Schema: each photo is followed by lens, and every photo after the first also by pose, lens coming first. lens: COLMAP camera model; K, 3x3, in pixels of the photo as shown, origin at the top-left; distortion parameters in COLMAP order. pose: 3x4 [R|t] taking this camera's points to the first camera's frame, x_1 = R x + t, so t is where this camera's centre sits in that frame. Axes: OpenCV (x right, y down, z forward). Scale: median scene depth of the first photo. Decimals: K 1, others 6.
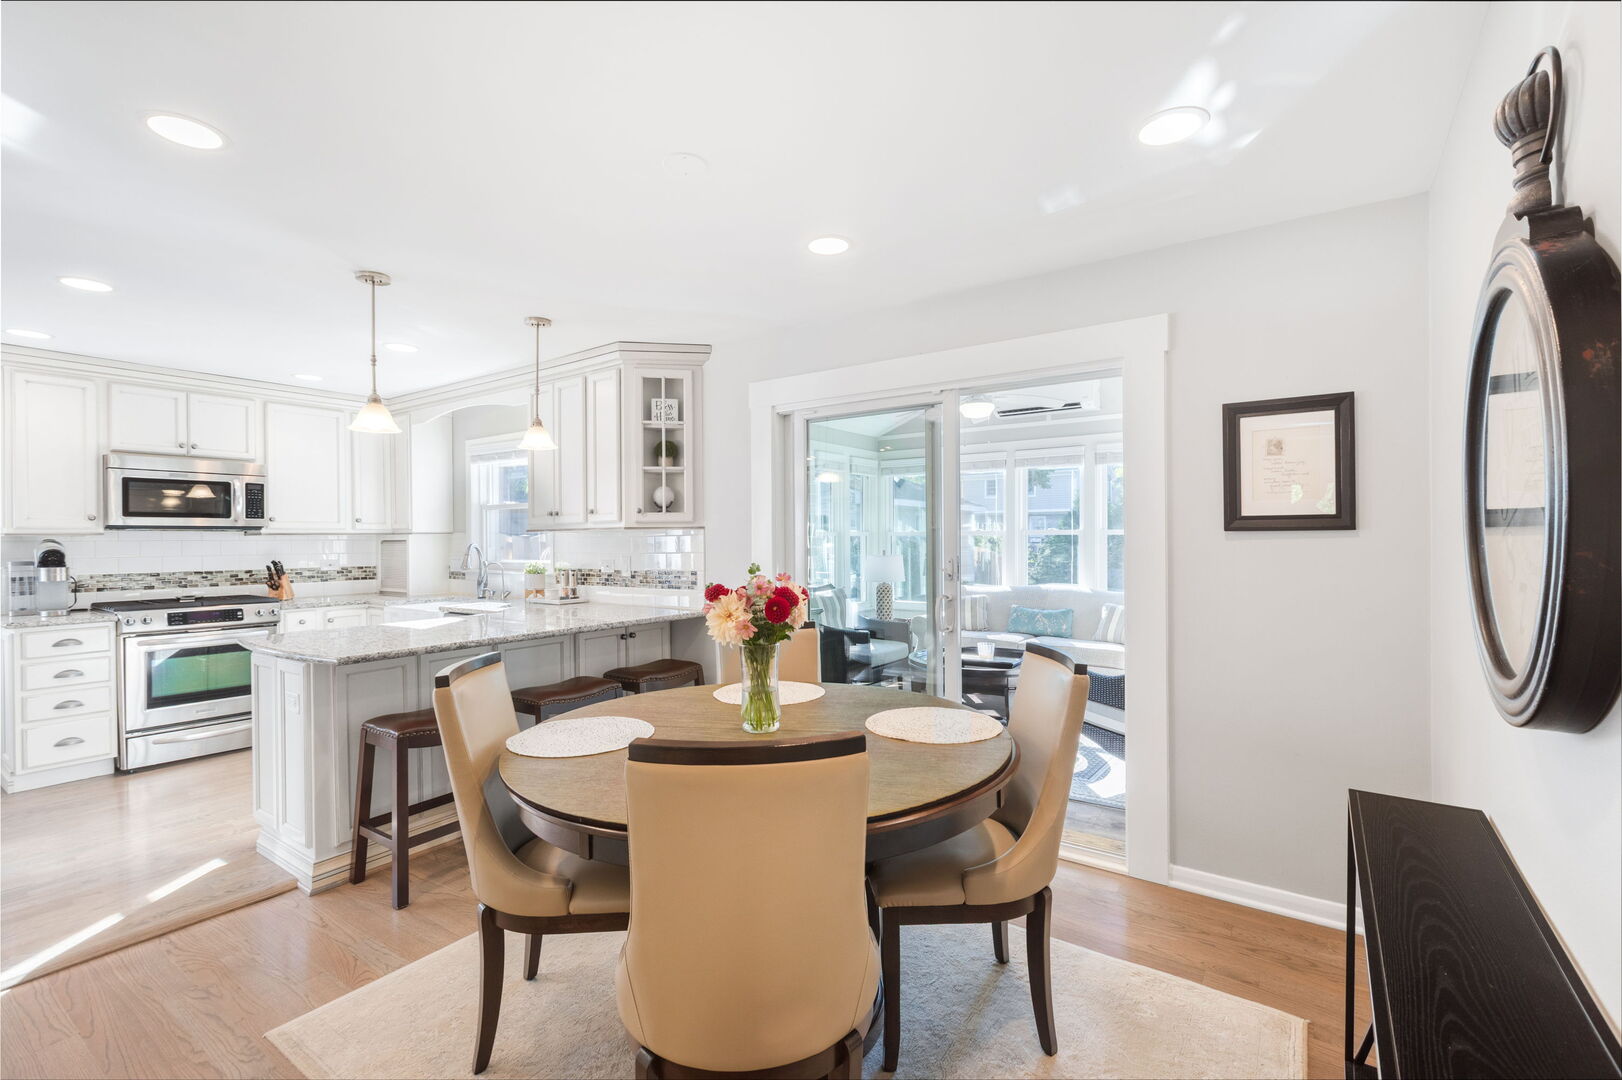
lens RADIAL K [[727.3, 0, 847.4], [0, 727.3, 538.6], [0, 0, 1]] dist [0.000345, -0.000988]
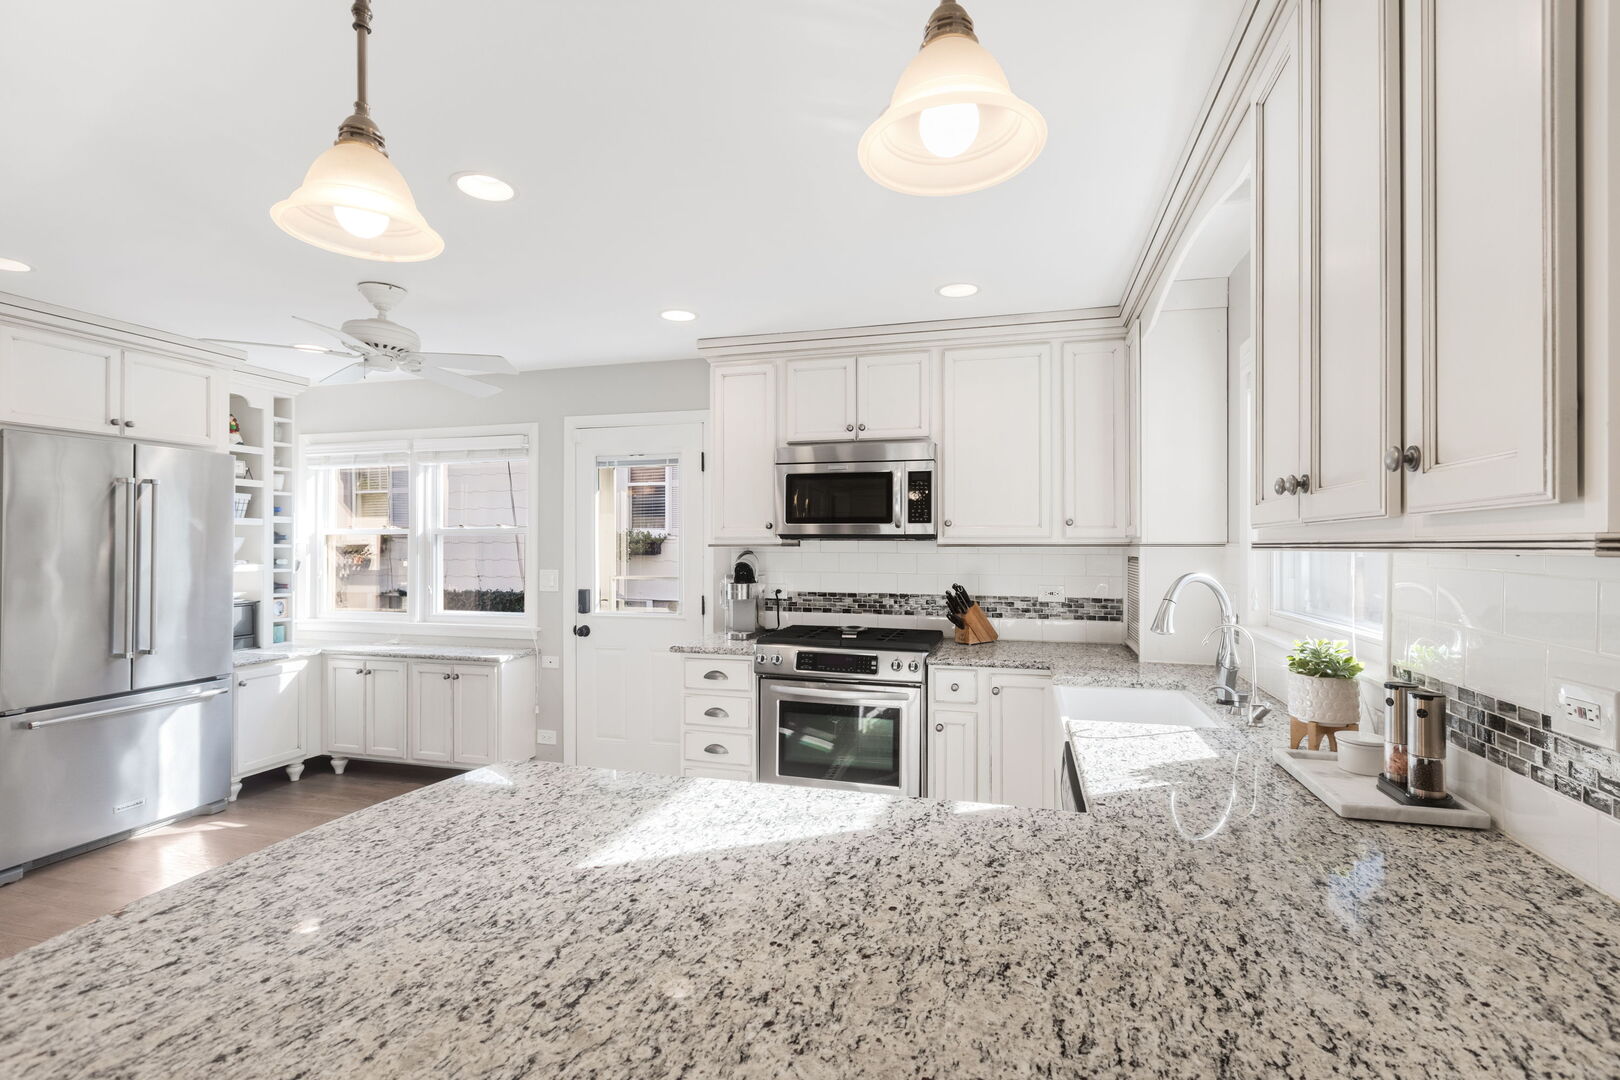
lens RADIAL K [[737.8, 0, 818.6], [0, 737.8, 538.8], [0, 0, 1]] dist [-0.000061, -0.000058]
pose [[0.313351, 0.002760, -0.949633, -0.199111], [-0.004882, 0.999987, 0.001295, -0.013996], [0.949625, 0.004230, 0.313360, 0.741634]]
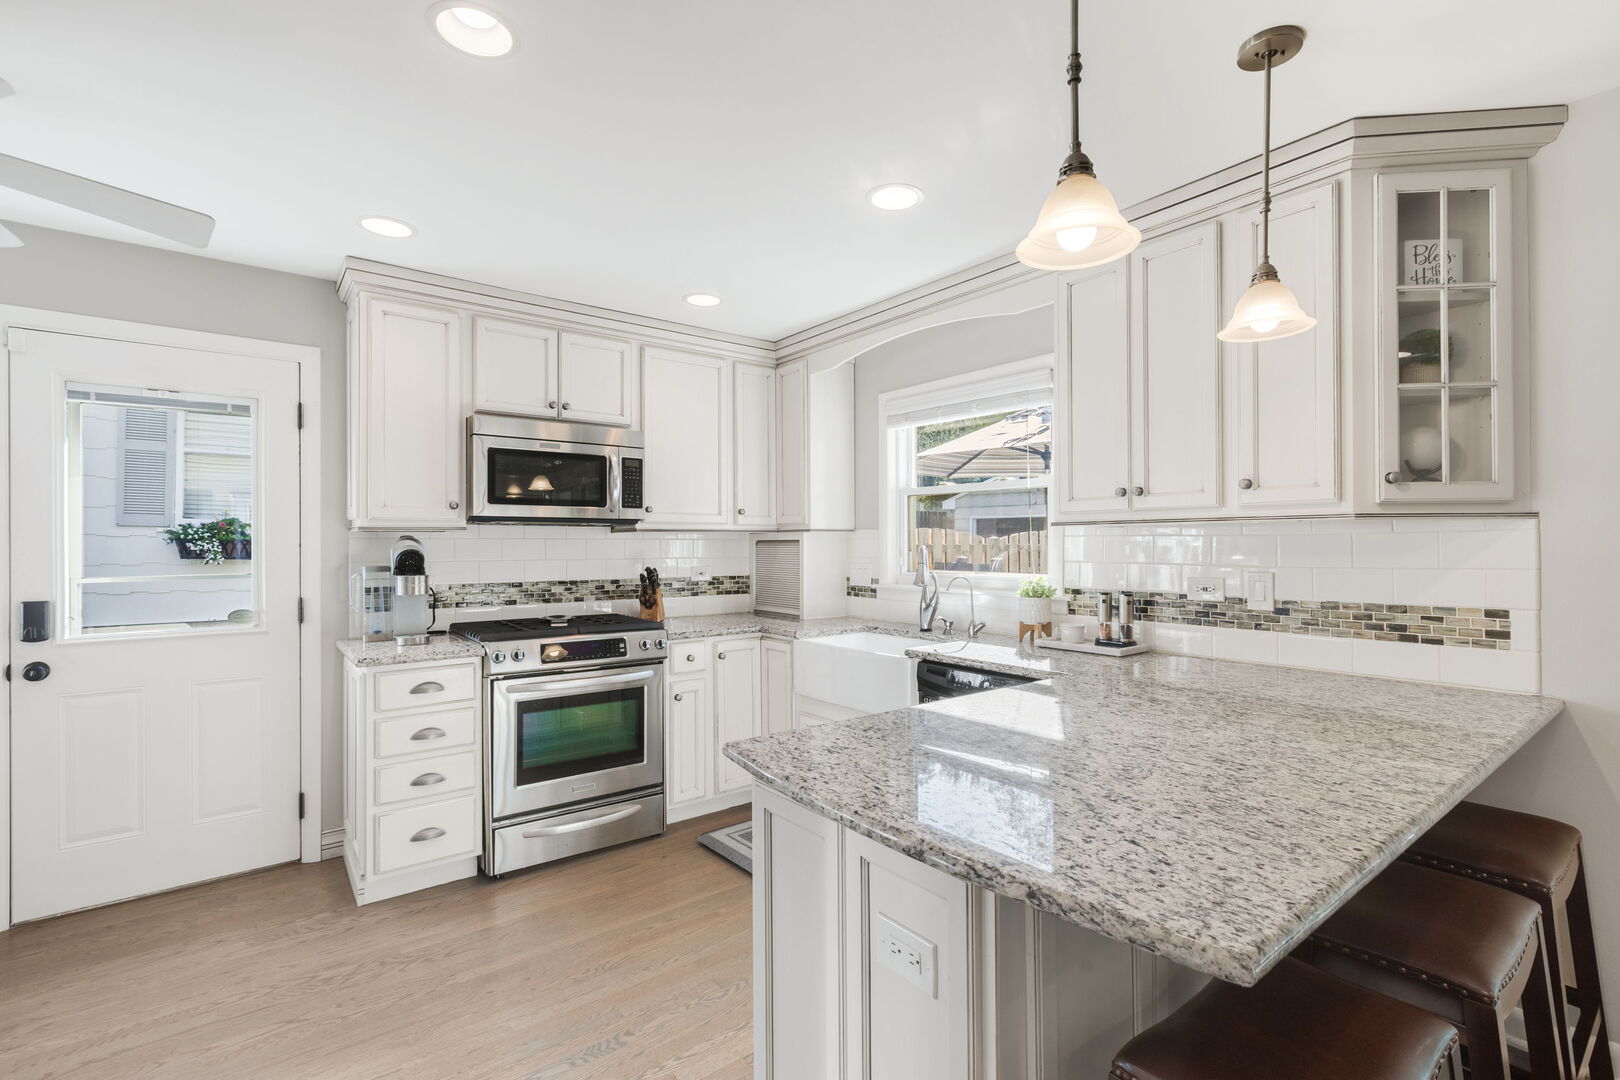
lens RADIAL K [[737.8, 0, 818.6], [0, 737.8, 538.8], [0, 0, 1]] dist [-0.000061, -0.000058]
pose [[0.950558, 0.004329, -0.310516, -0.449975], [-0.006063, 0.999971, -0.004619, 0.004763], [0.310487, 0.006273, 0.950557, 0.401755]]
